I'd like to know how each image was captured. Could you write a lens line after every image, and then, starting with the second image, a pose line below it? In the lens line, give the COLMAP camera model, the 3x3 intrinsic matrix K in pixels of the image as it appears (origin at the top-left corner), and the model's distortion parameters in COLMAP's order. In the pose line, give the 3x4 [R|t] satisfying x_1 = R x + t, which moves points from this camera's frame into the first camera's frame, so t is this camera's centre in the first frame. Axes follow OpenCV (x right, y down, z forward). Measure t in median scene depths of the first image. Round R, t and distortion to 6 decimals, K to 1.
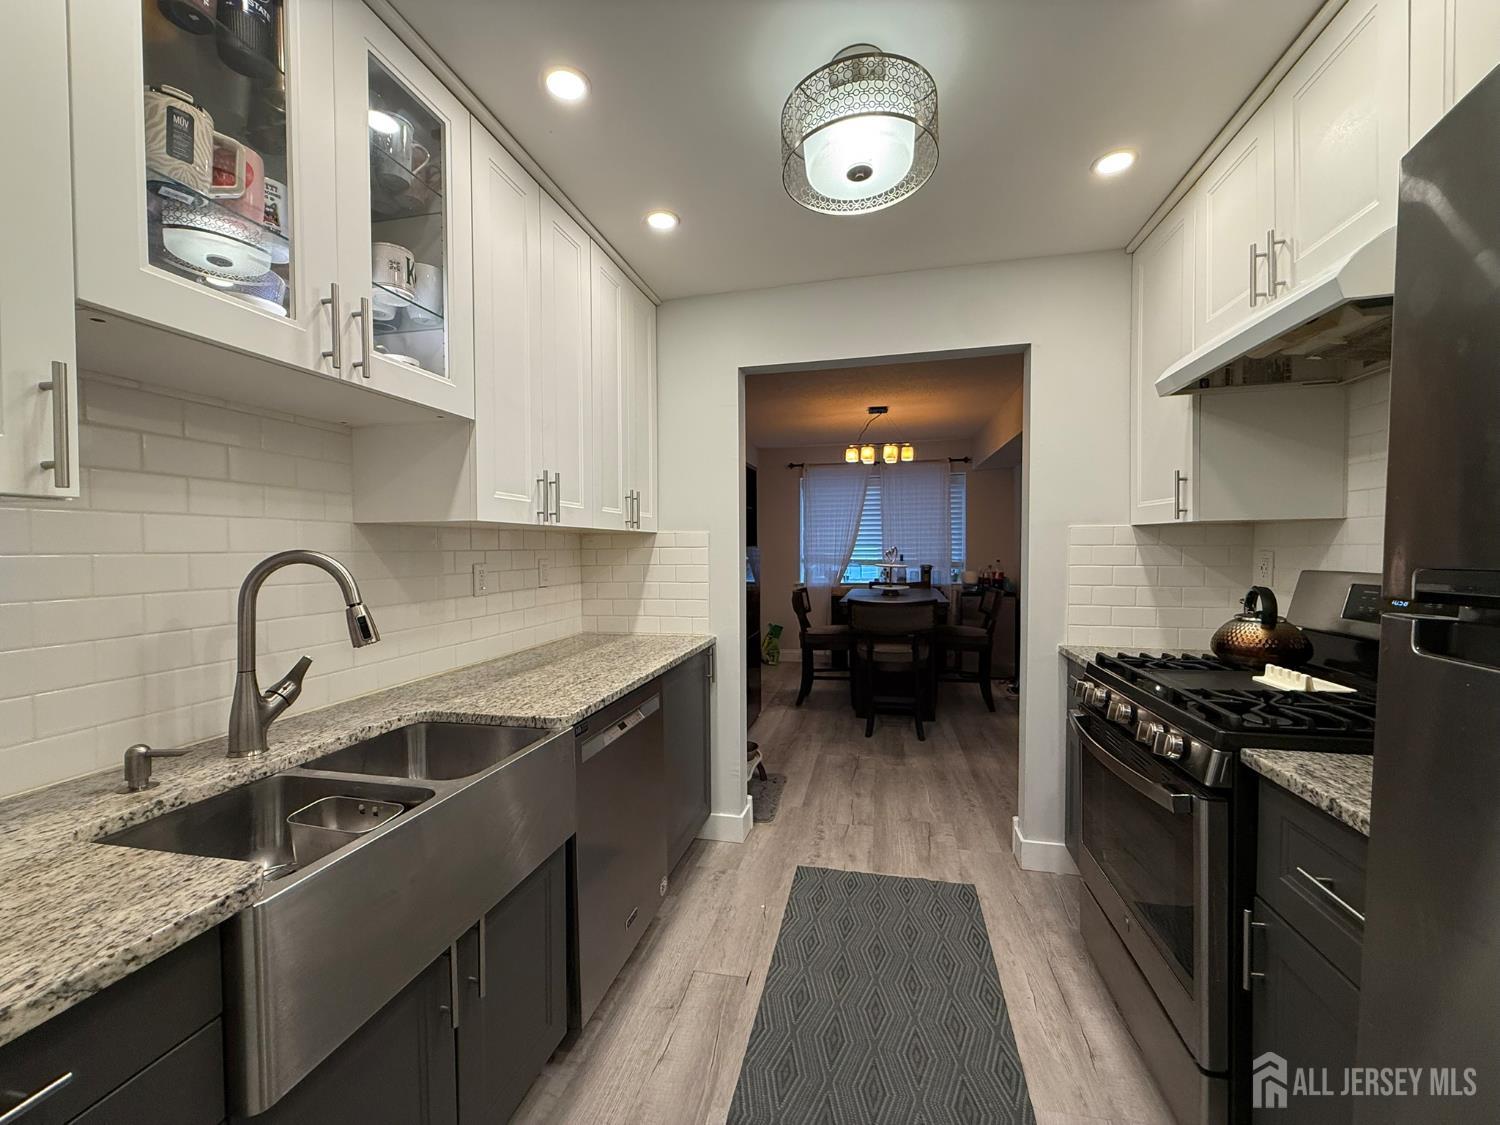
lens RADIAL K [[598.3, 0, 747.6], [0, 598.3, 563.2], [0, 0, 1]] dist [-0.000321, 0.000373]
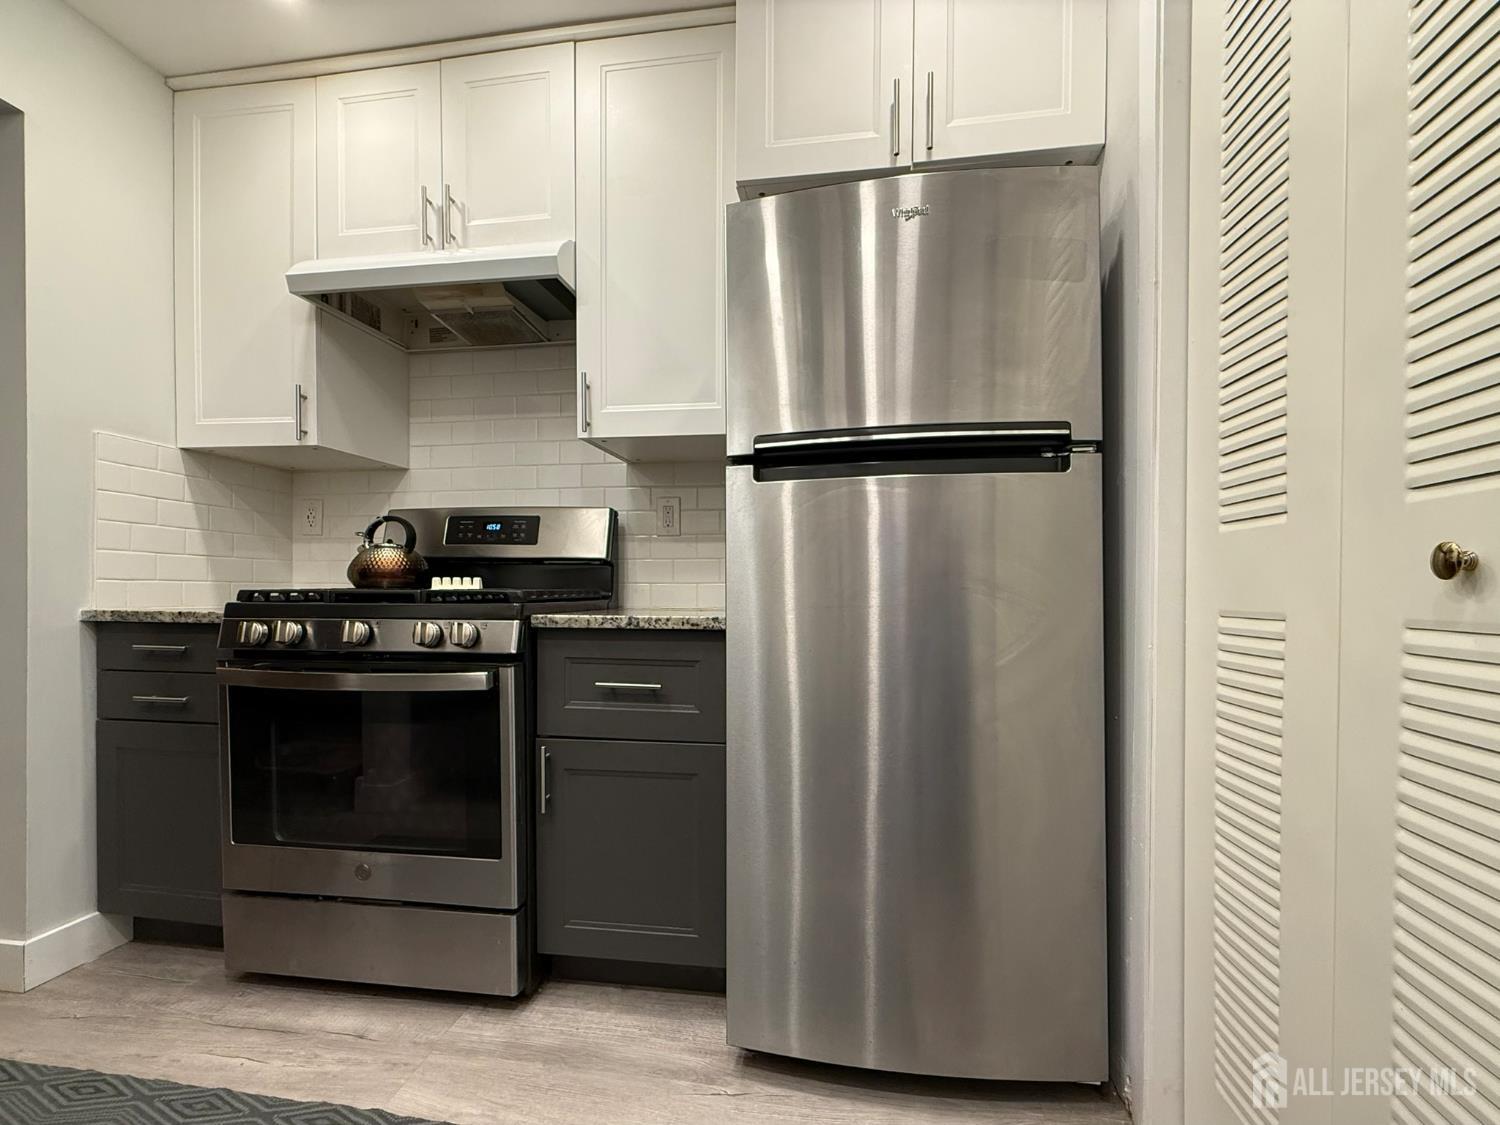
lens RADIAL K [[663.3, 0, 758.8], [0, 663.3, 601.3], [0, 0, 1]] dist [-0.000240, -0.000063]
pose [[-0.074648, -0.011517, 0.997143, -0.457268], [0.023887, 0.999626, 0.013334, 0.243375], [-0.996924, 0.024814, -0.074345, 0.574514]]
